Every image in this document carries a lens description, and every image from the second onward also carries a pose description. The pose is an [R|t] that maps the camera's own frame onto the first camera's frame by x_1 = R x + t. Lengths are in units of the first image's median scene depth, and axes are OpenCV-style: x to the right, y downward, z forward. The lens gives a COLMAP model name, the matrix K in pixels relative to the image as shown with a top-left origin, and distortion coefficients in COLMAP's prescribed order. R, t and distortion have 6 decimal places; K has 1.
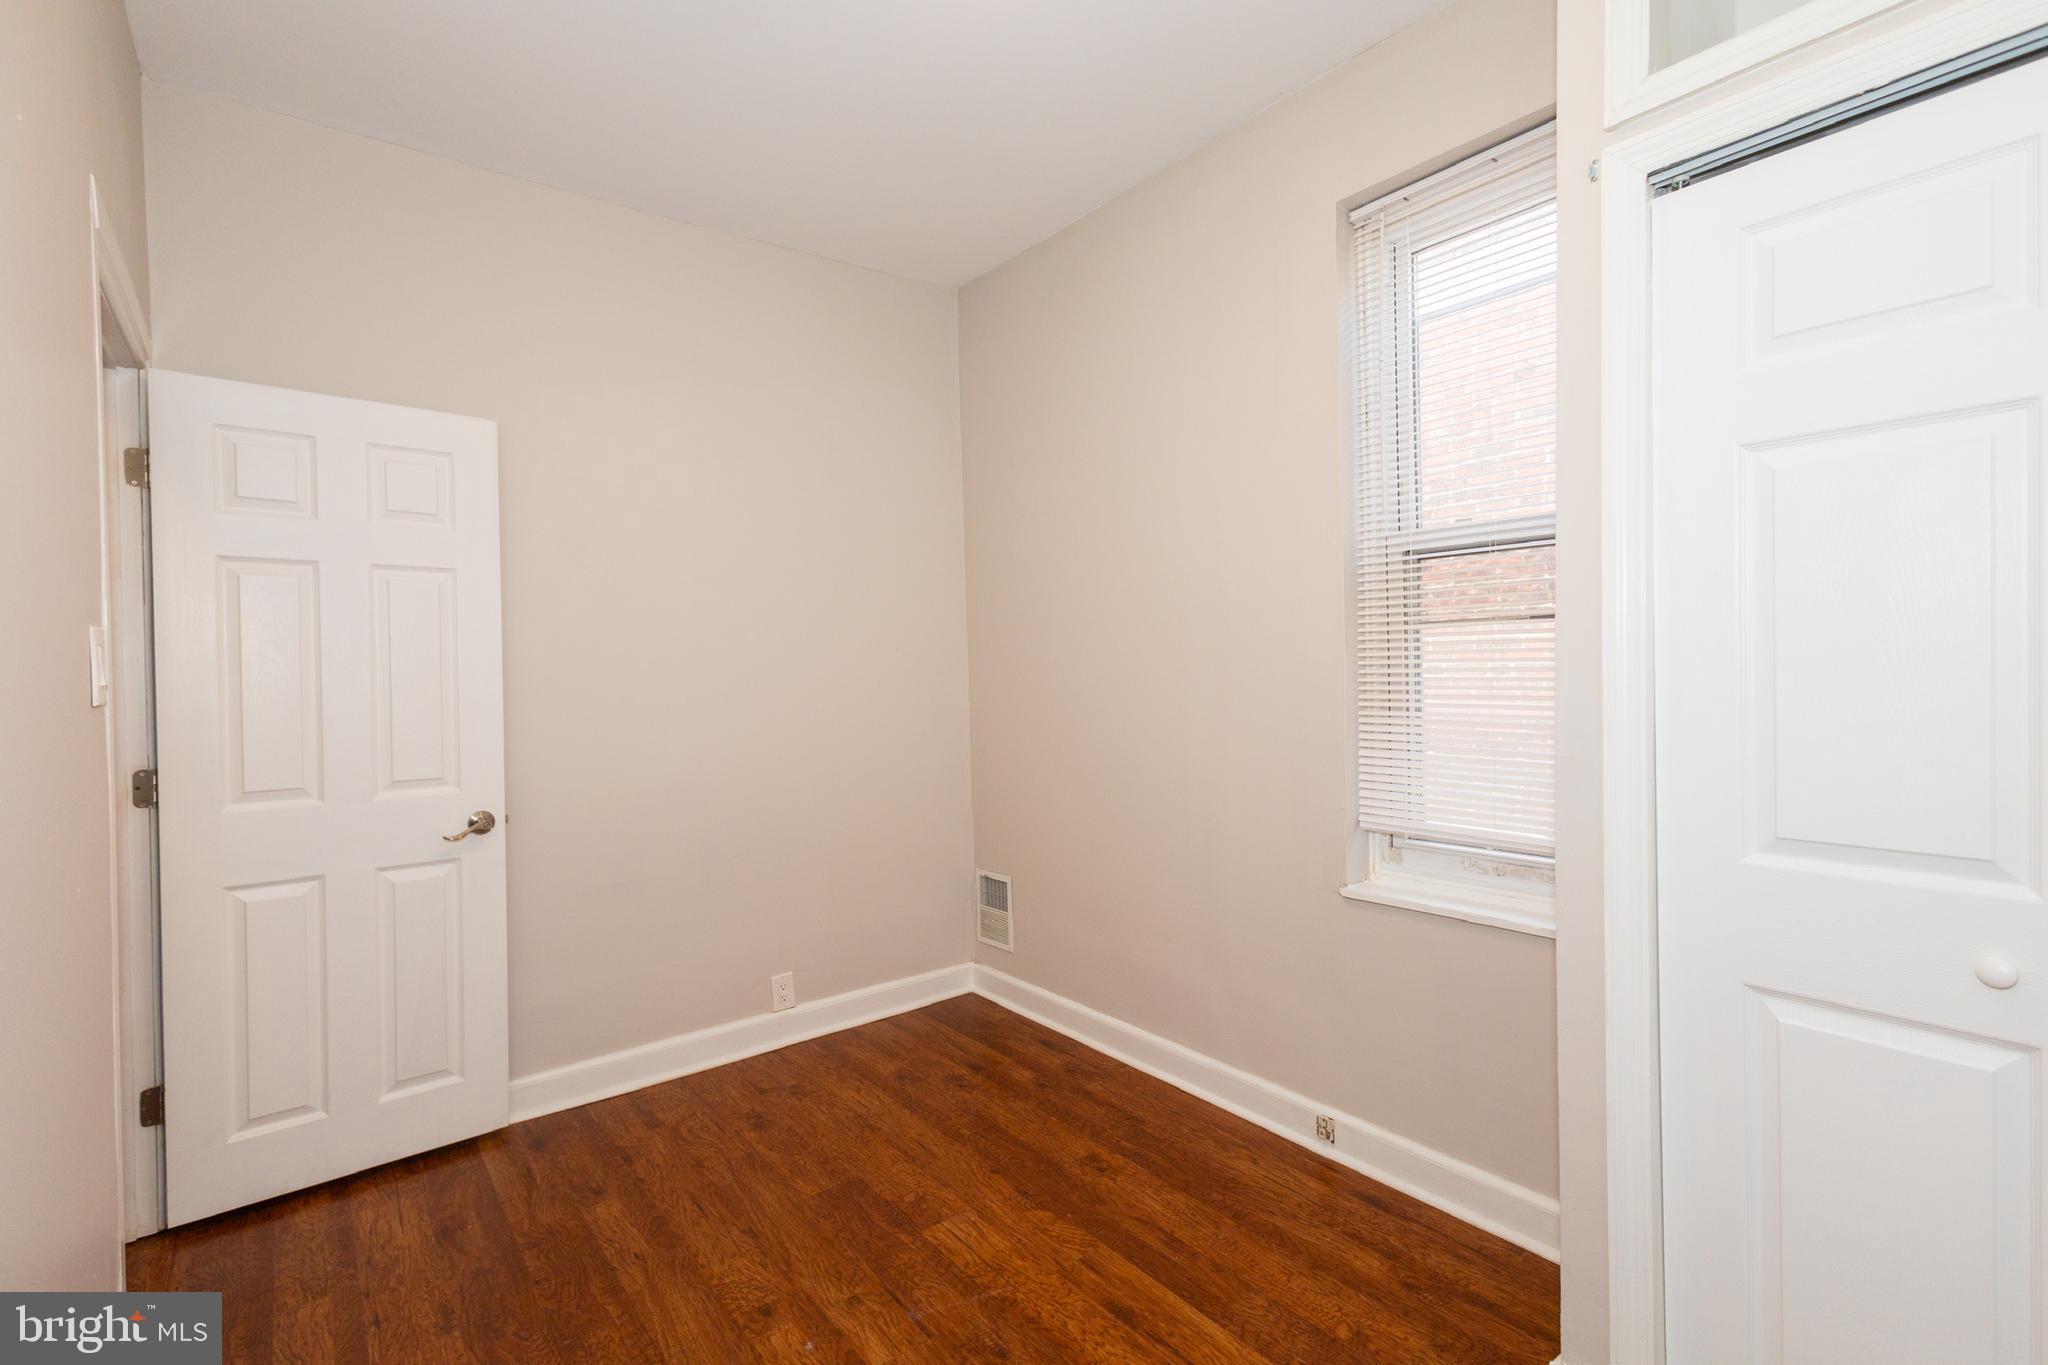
lens RADIAL K [[936.7, 0, 1012.7], [0, 936.7, 679.5], [0, 0, 1]] dist [0.014848, -0.004767]
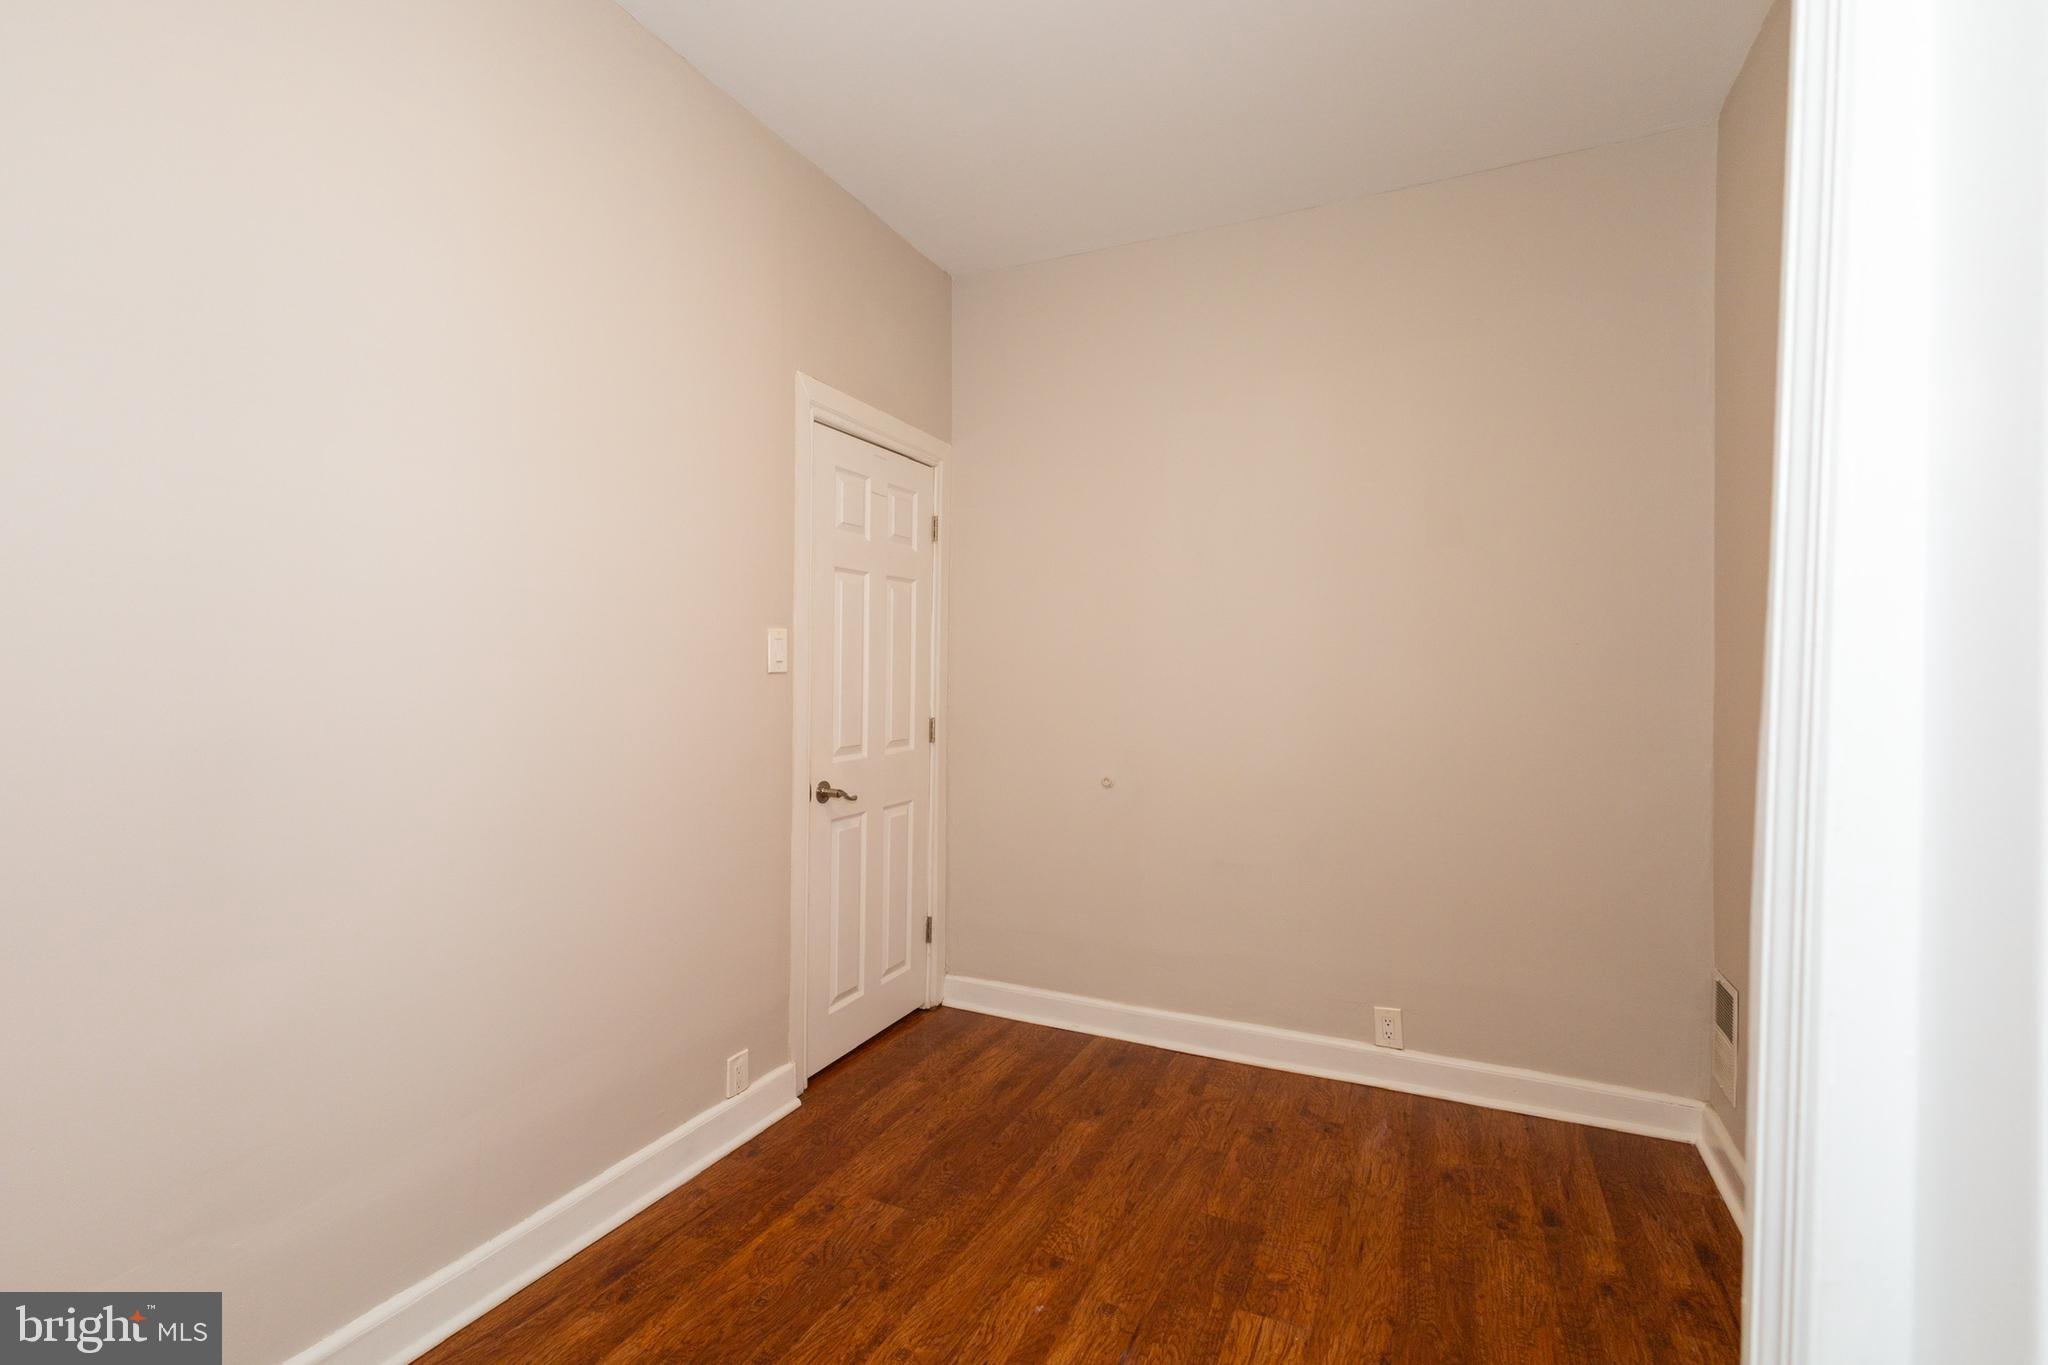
lens RADIAL K [[936.7, 0, 1012.7], [0, 936.7, 679.5], [0, 0, 1]] dist [0.014848, -0.004767]
pose [[0.456666, 0.033055, -0.889024, 0.495484], [-0.026776, 0.999367, 0.023403, -0.013017], [0.889235, 0.013117, 0.457263, 0.351720]]
